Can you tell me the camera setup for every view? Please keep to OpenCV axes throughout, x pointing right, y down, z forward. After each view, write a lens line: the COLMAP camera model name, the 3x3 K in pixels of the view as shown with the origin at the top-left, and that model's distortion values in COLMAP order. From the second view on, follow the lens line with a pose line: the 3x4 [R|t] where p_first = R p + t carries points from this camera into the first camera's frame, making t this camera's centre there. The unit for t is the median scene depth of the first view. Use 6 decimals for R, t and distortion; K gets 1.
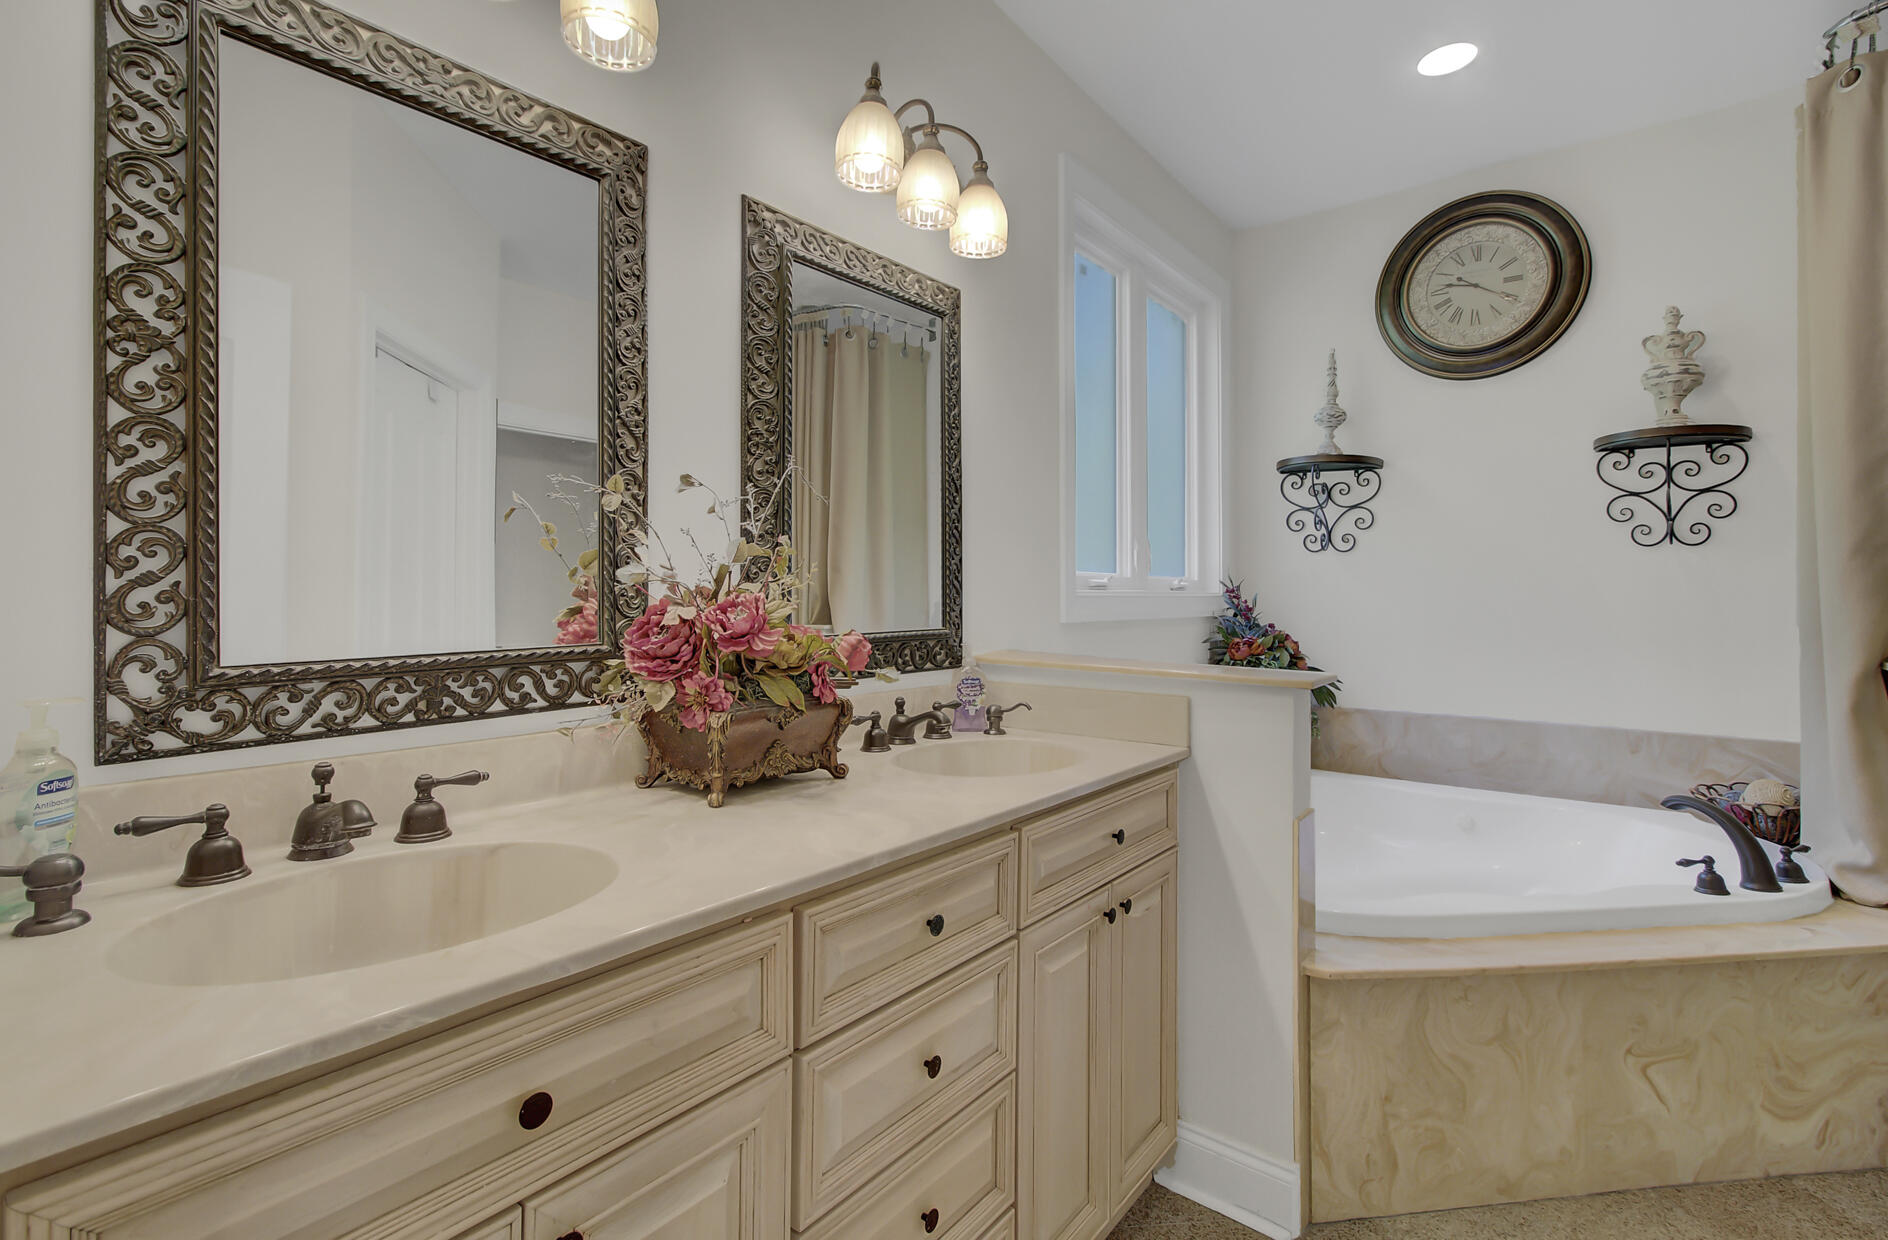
lens RADIAL K [[856.6, 0, 943.6], [0, 856.6, 584.7], [0, 0, 1]] dist [-0.010765, 0.008432]
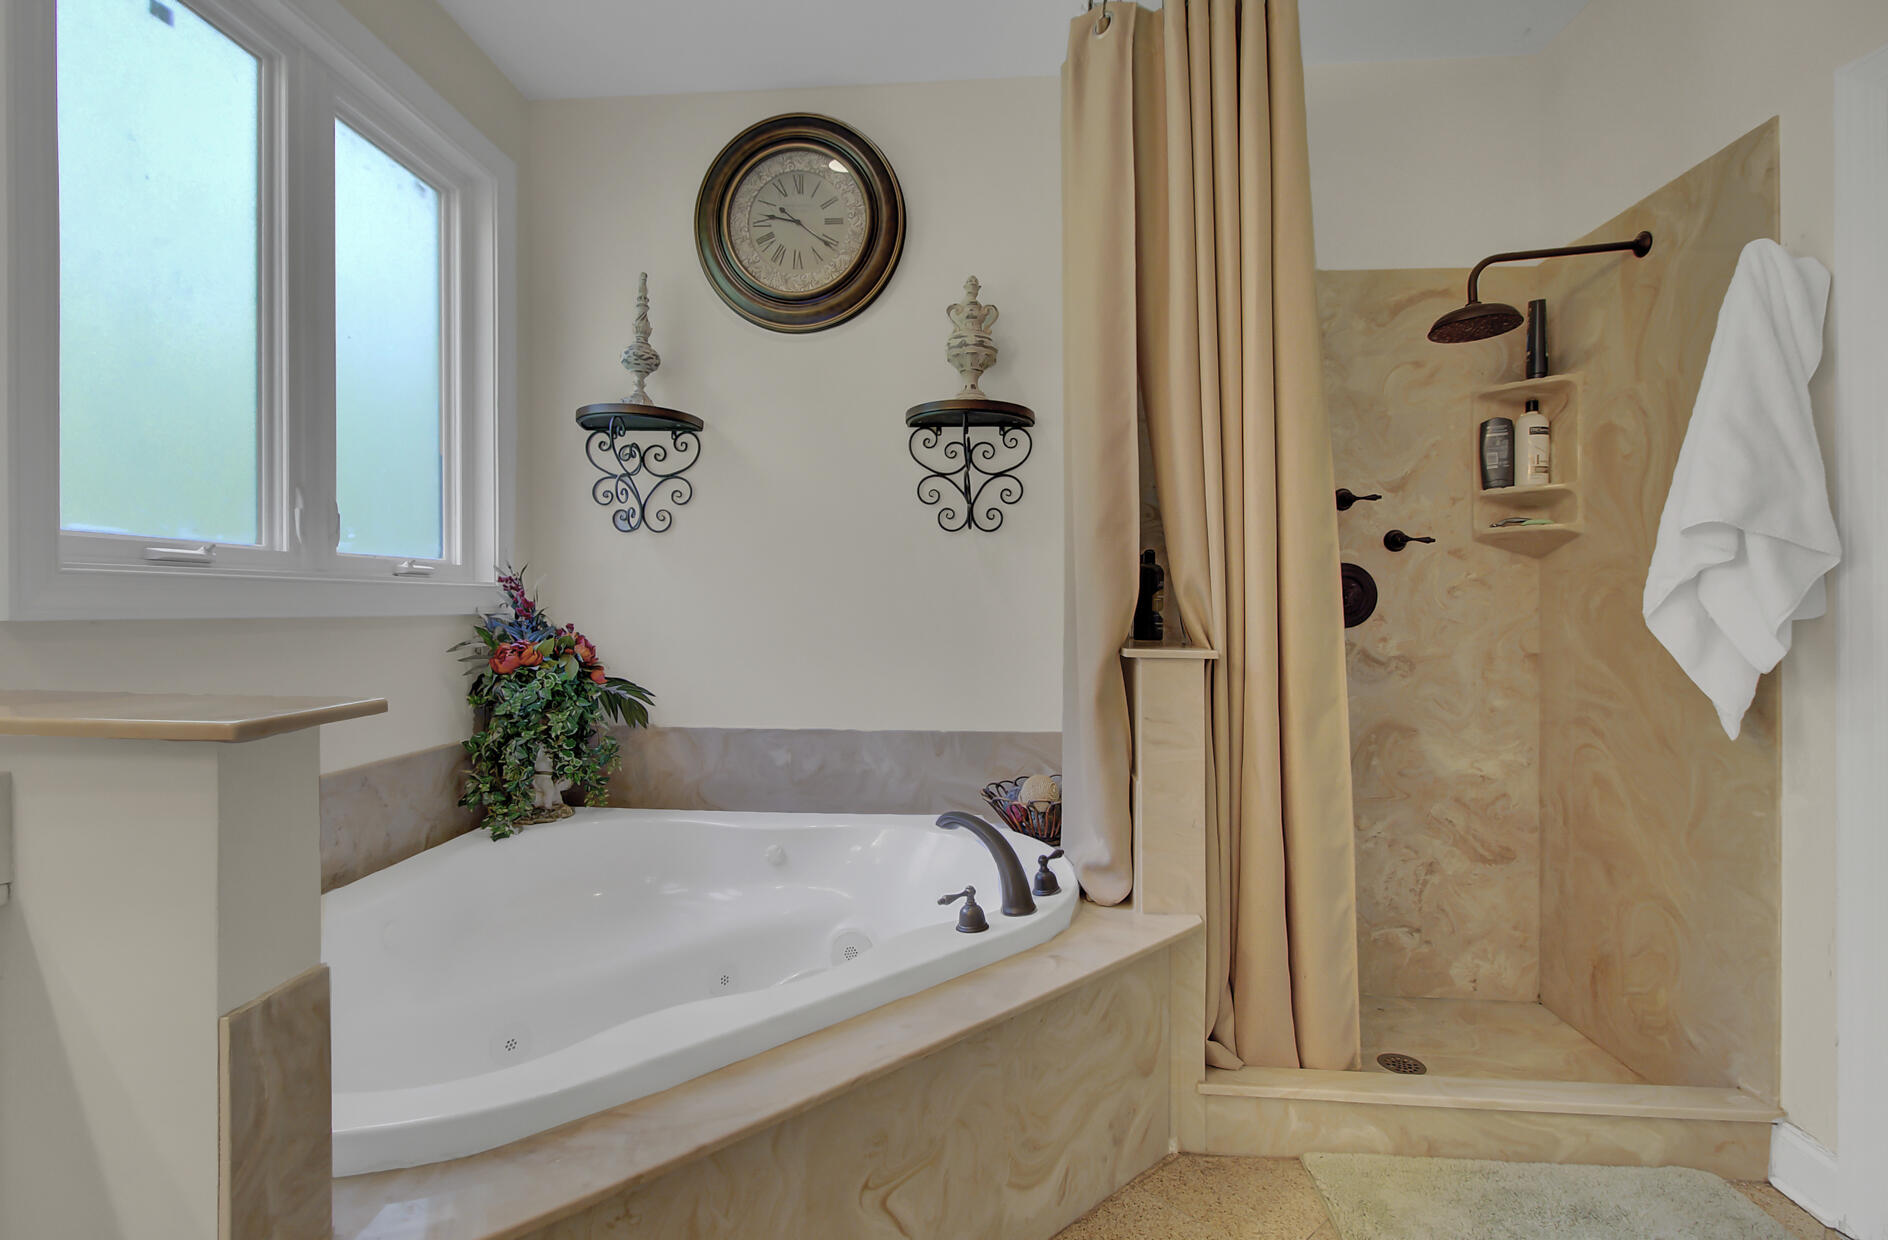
lens RADIAL K [[861.1, 0, 928.1], [0, 861.1, 606.5], [0, 0, 1]] dist [-0.002486, 0.000228]
pose [[0.831221, -0.004421, 0.555924, 0.278801], [-0.002582, 0.999927, 0.011812, 0.025360], [-0.555936, -0.011253, 0.831149, 0.231352]]
